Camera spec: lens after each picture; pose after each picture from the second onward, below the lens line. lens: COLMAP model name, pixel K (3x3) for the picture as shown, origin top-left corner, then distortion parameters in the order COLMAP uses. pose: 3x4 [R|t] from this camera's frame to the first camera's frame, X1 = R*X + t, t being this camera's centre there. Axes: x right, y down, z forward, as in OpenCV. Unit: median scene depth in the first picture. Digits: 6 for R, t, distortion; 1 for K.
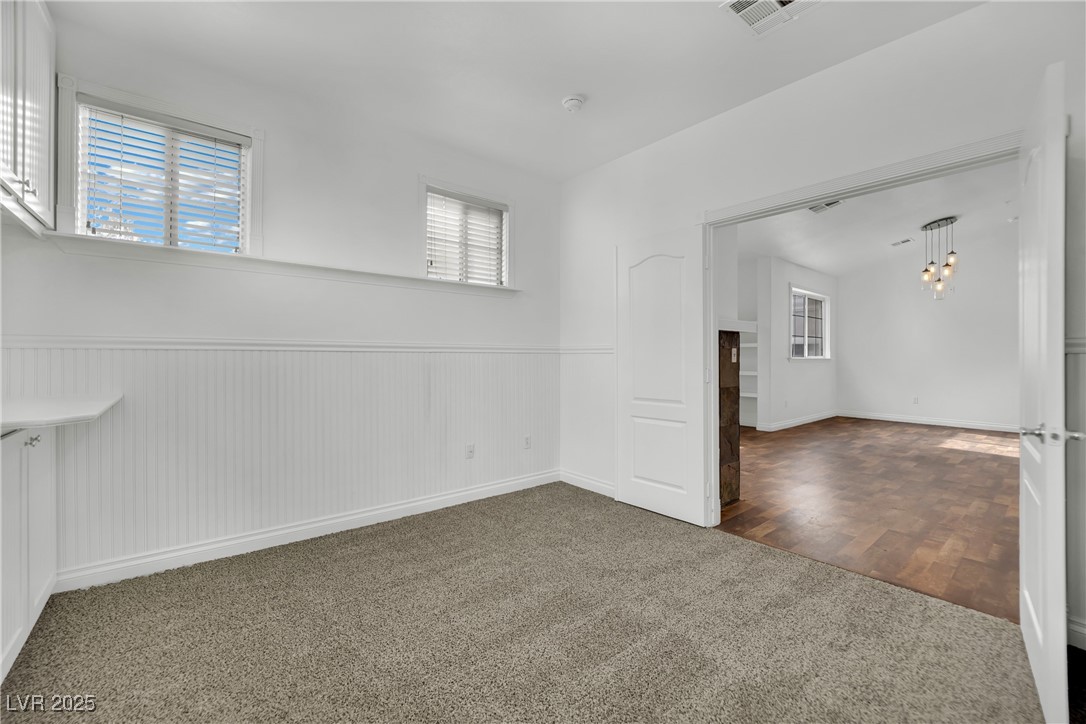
lens RADIAL K [[450.9, 0, 540.5], [0, 450.9, 360.1], [0, 0, 1]] dist [-0.018102, 0.000413]
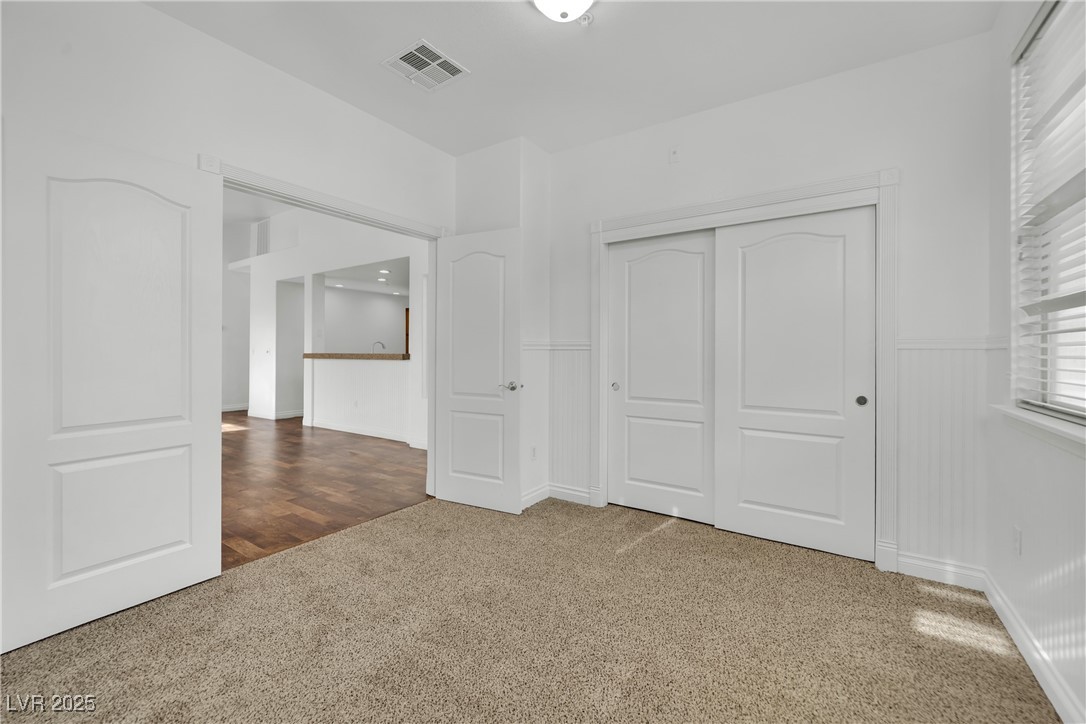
lens RADIAL K [[450.9, 0, 537.8], [0, 450.9, 356.7], [0, 0, 1]] dist [-0.018102, 0.000413]
pose [[-0.298021, -0.009083, 0.954516, -0.576344], [0.002489, 0.999944, 0.010292, -0.002931], [-0.954556, 0.005444, -0.297981, 0.806244]]
